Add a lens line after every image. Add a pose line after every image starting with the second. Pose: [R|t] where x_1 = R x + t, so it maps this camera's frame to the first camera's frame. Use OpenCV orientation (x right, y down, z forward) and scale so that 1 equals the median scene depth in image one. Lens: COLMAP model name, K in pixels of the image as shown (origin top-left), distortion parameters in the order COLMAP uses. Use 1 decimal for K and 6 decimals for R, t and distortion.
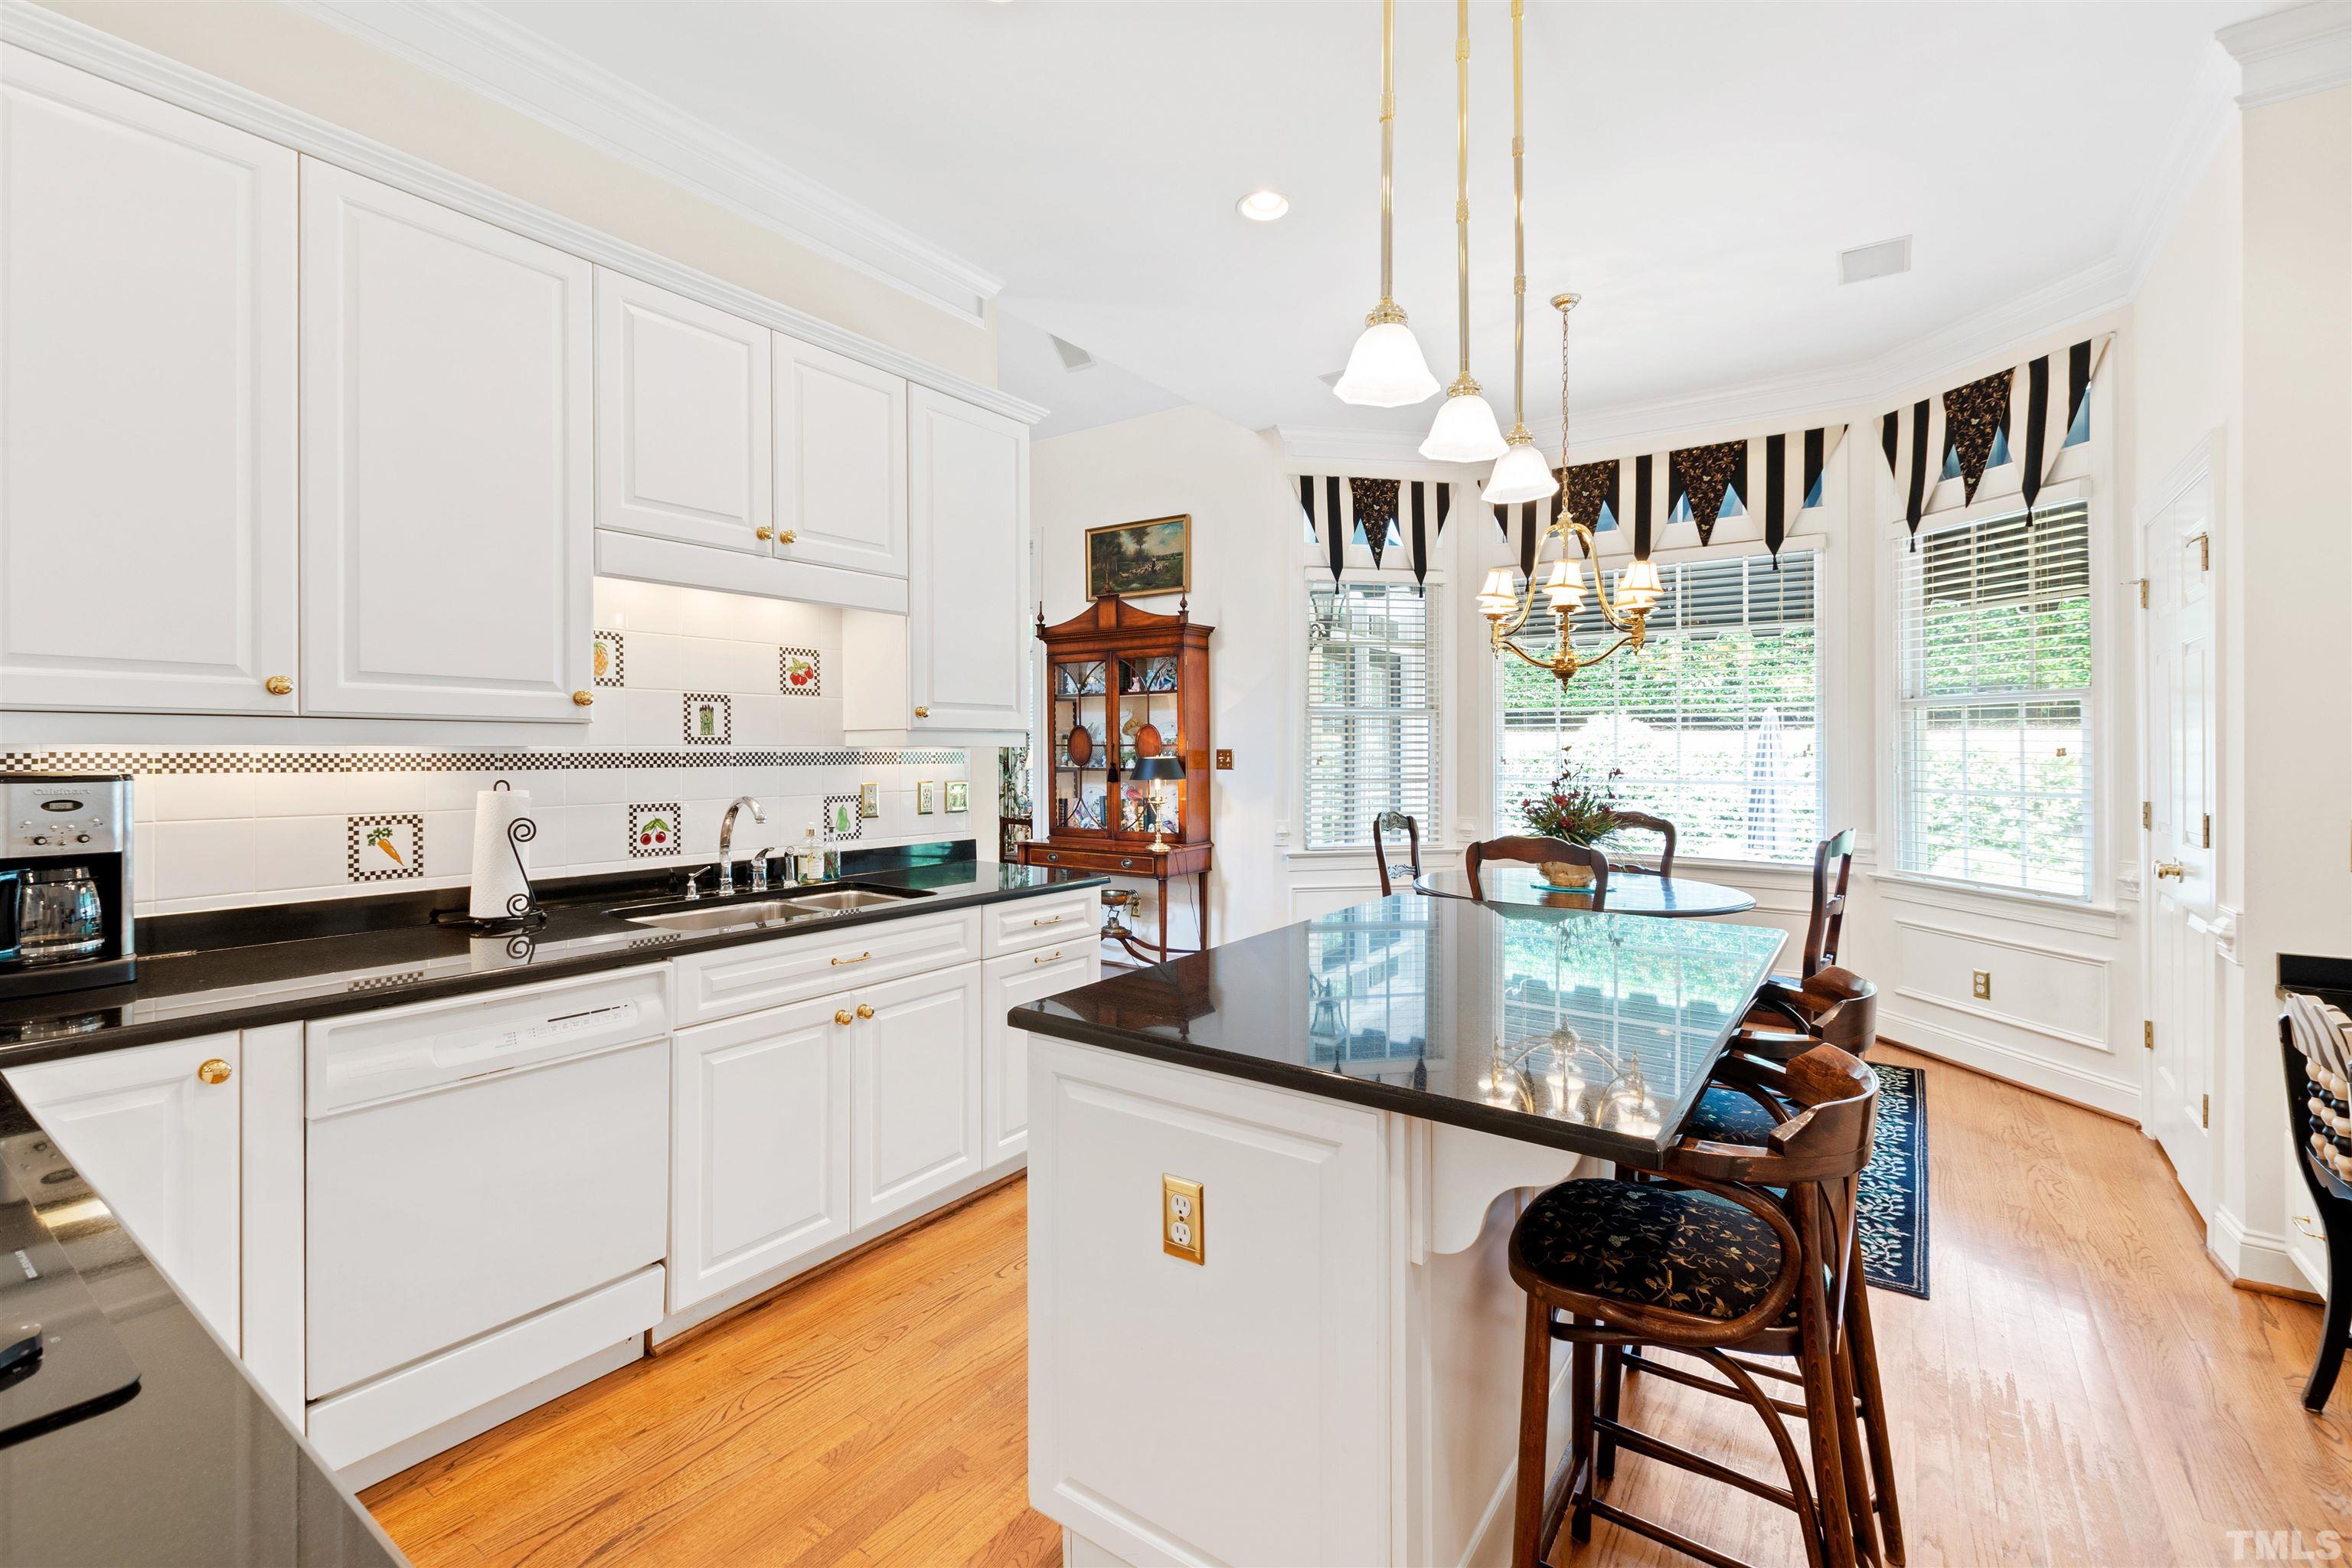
lens RADIAL K [[1014.3, 0, 1140.3], [0, 1014.3, 757.5], [0, 0, 1]] dist [-0.000792, -0.000176]
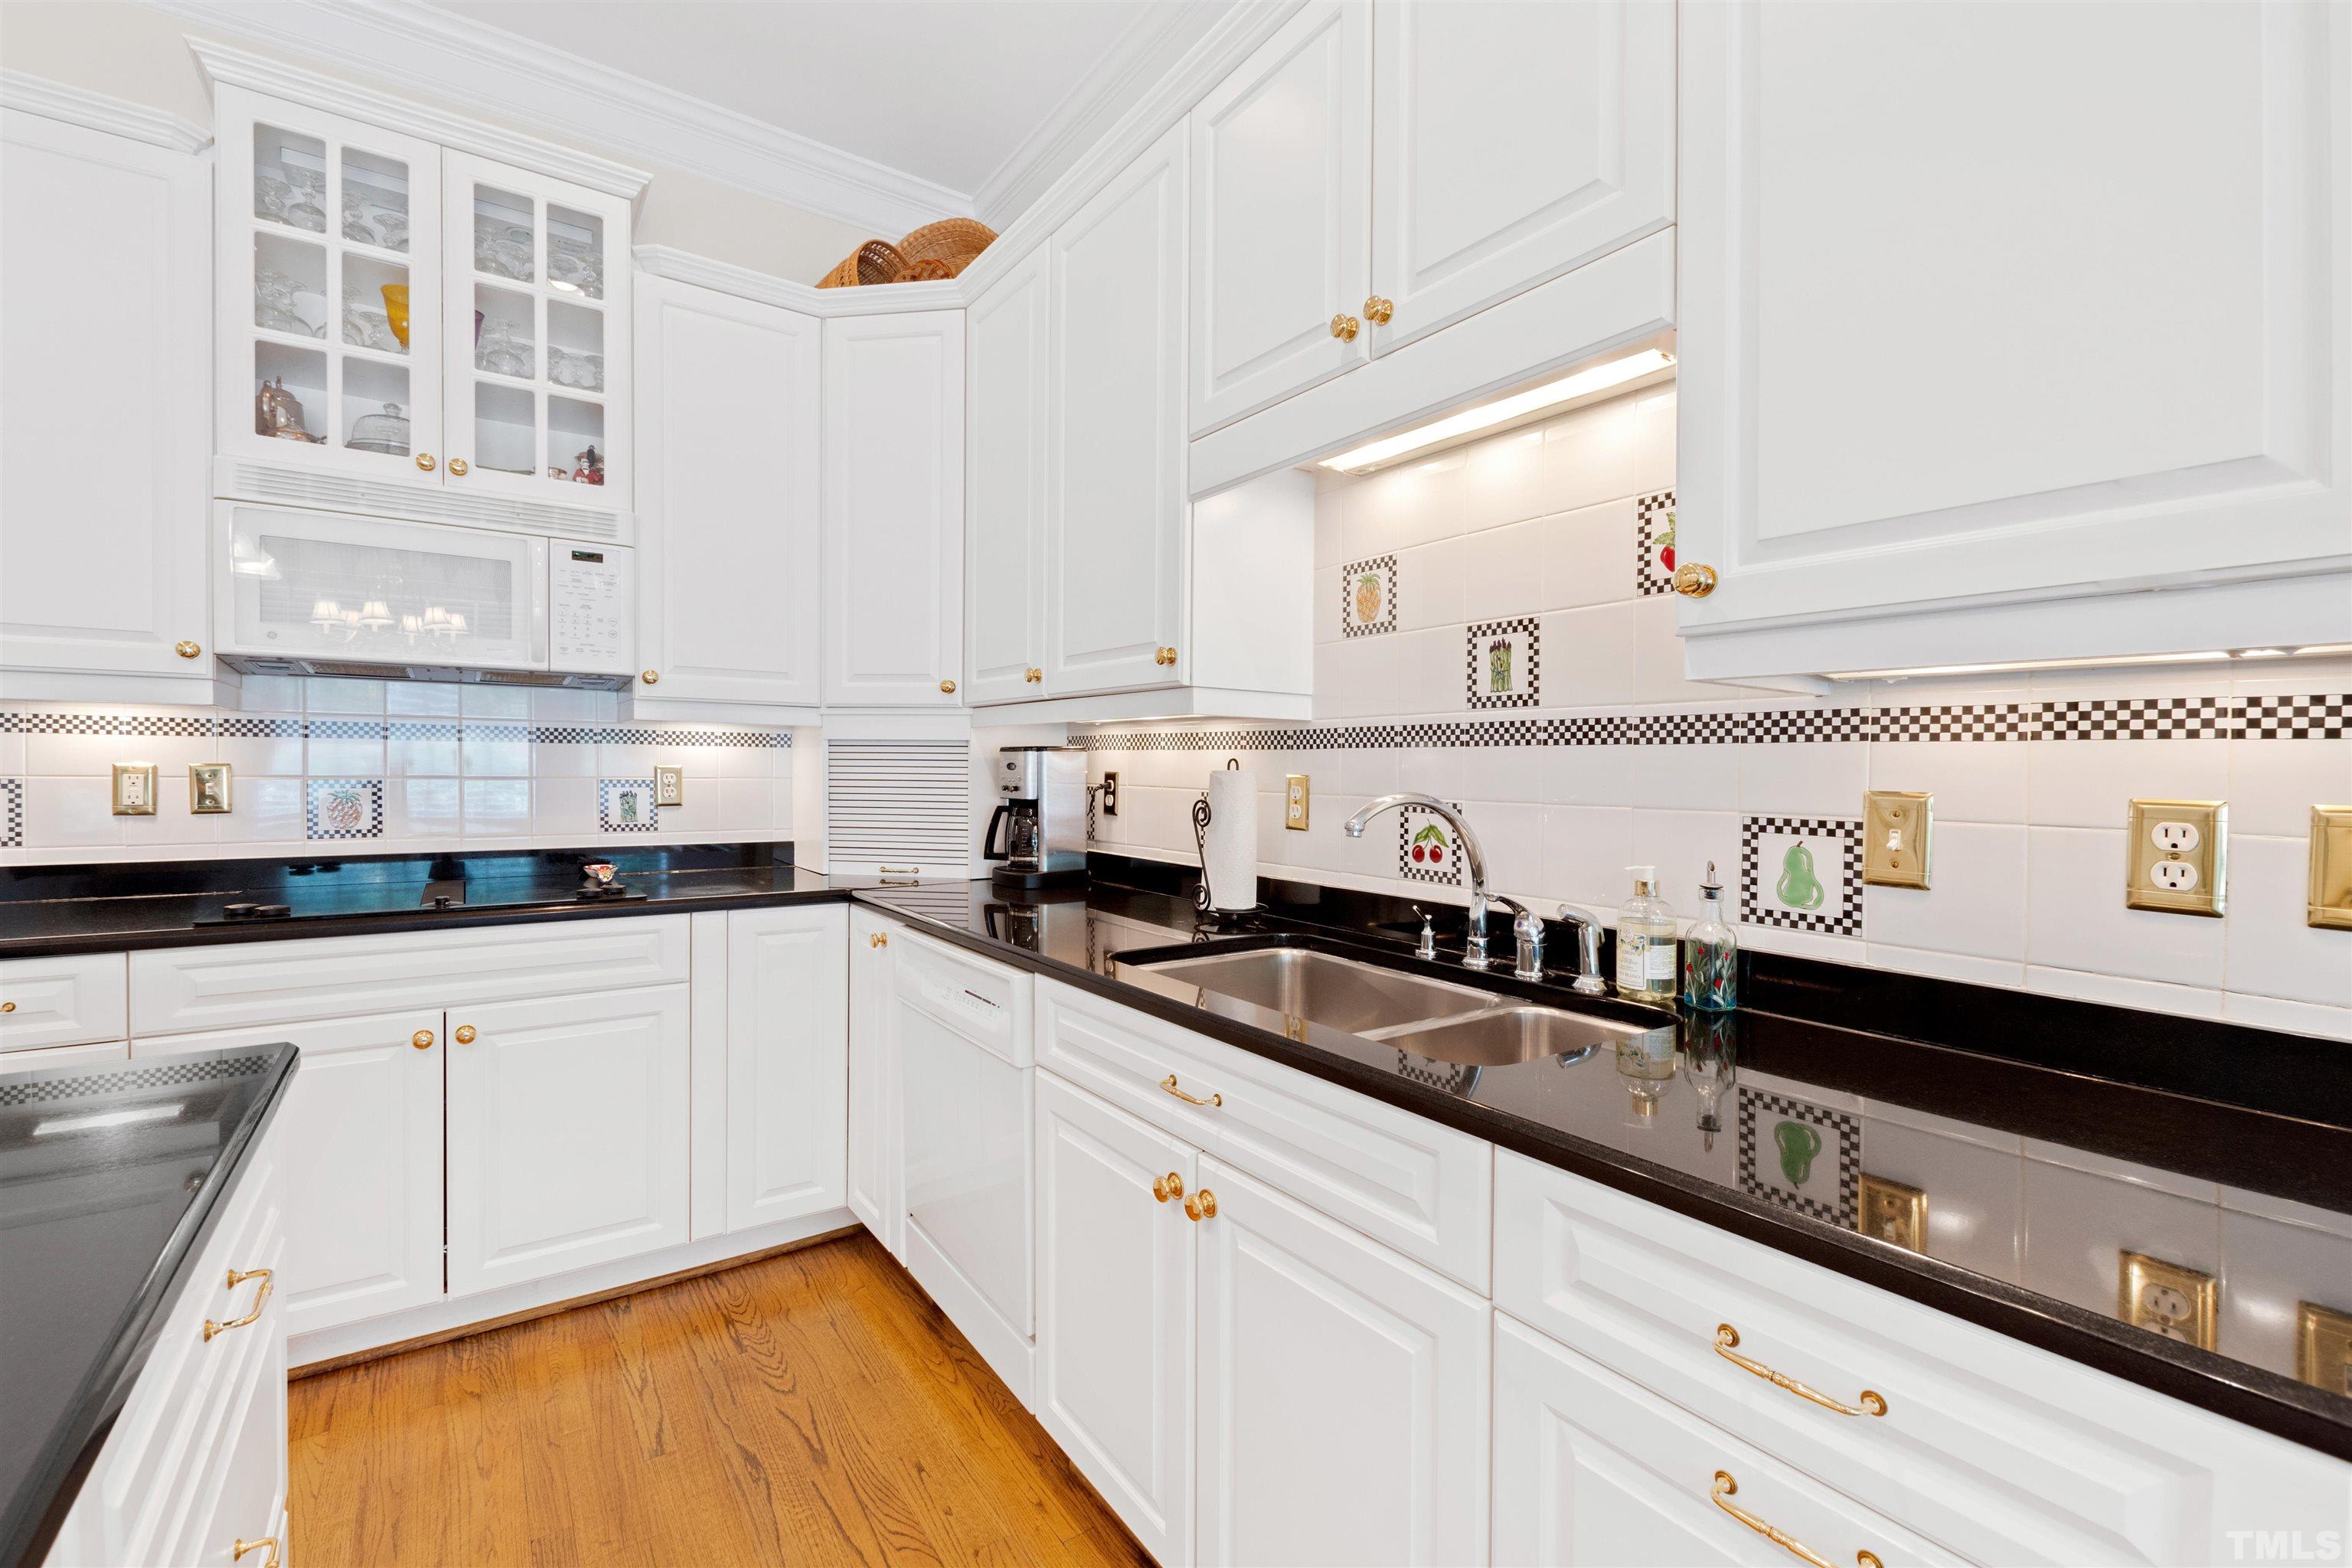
lens RADIAL K [[1014.4, 0, 1172.3], [0, 1014.4, 794.3], [0, 0, 1]] dist [0.000966, -0.000003]
pose [[-0.319410, 0.021699, -0.947368, 0.199543], [-0.019568, 0.999374, 0.029488, 0.024714], [0.947414, 0.027956, -0.318786, 1.058705]]
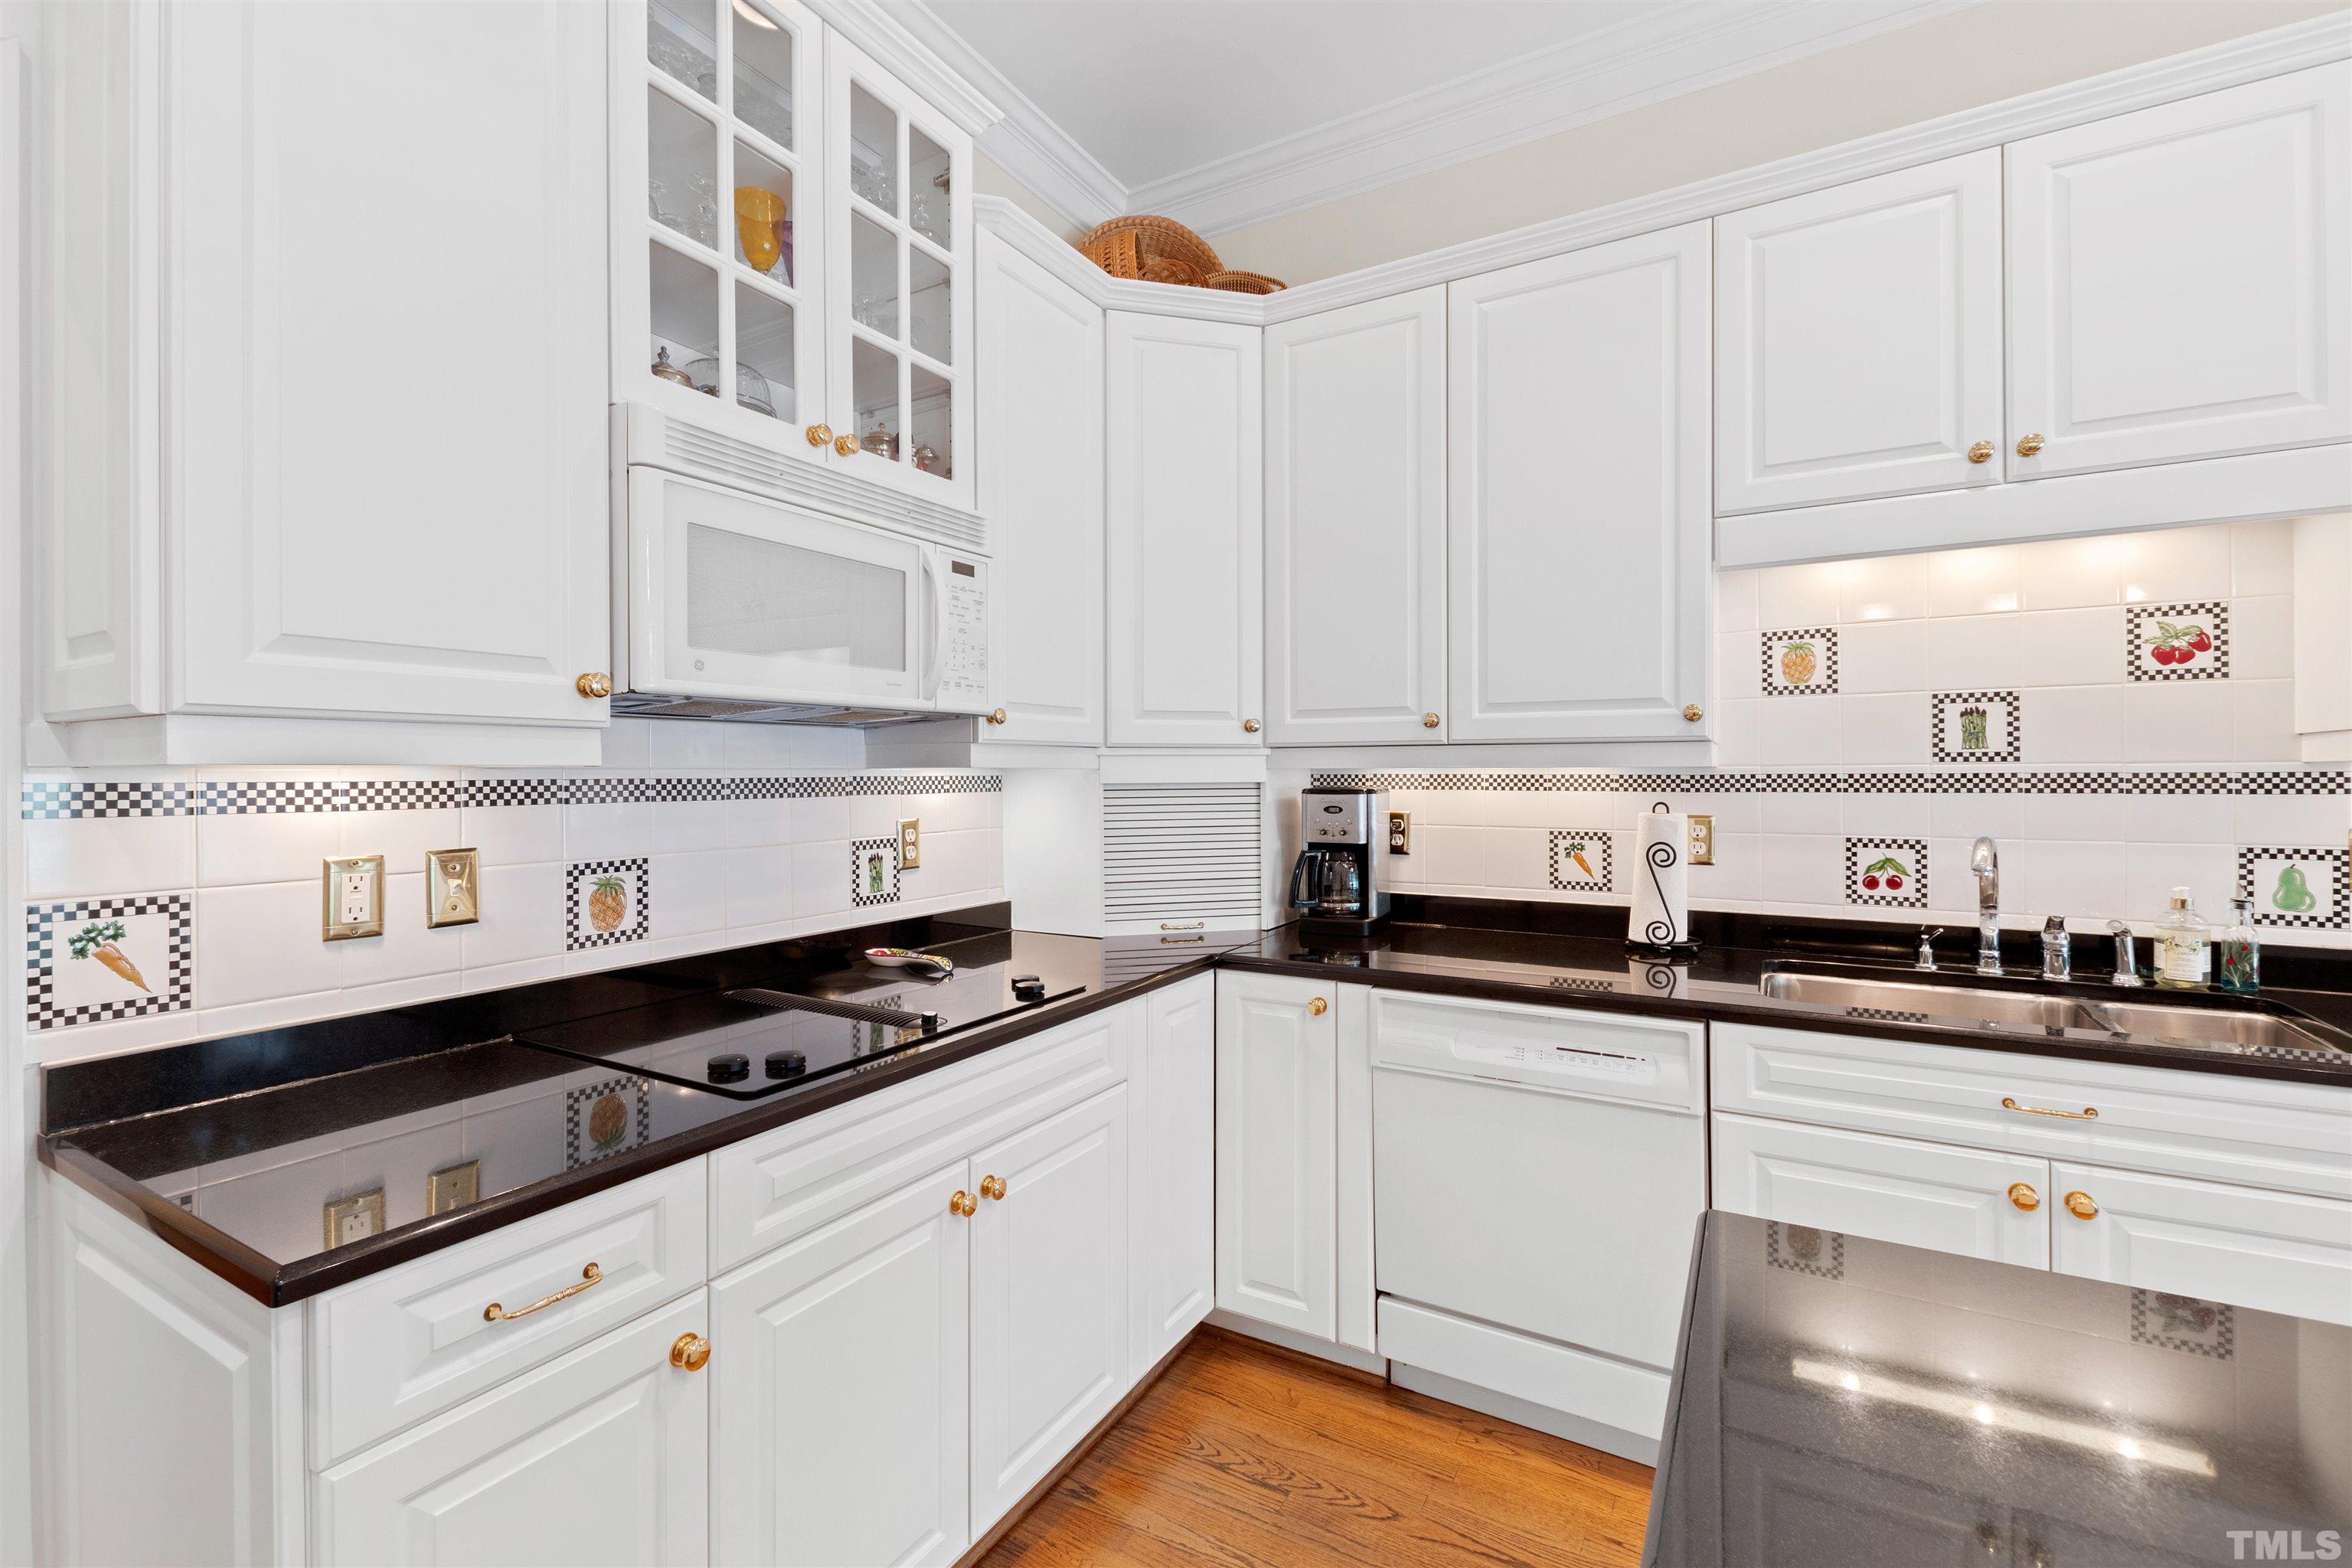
lens RADIAL K [[1027.3, 0, 1172.2], [0, 1027.3, 781.6], [0, 0, 1]] dist [0.001669, -0.001488]
pose [[0.106962, 0.007569, -0.994234, 0.252816], [-0.003558, 0.999968, 0.007230, -0.002278], [0.994257, 0.002764, 0.106985, 0.370133]]
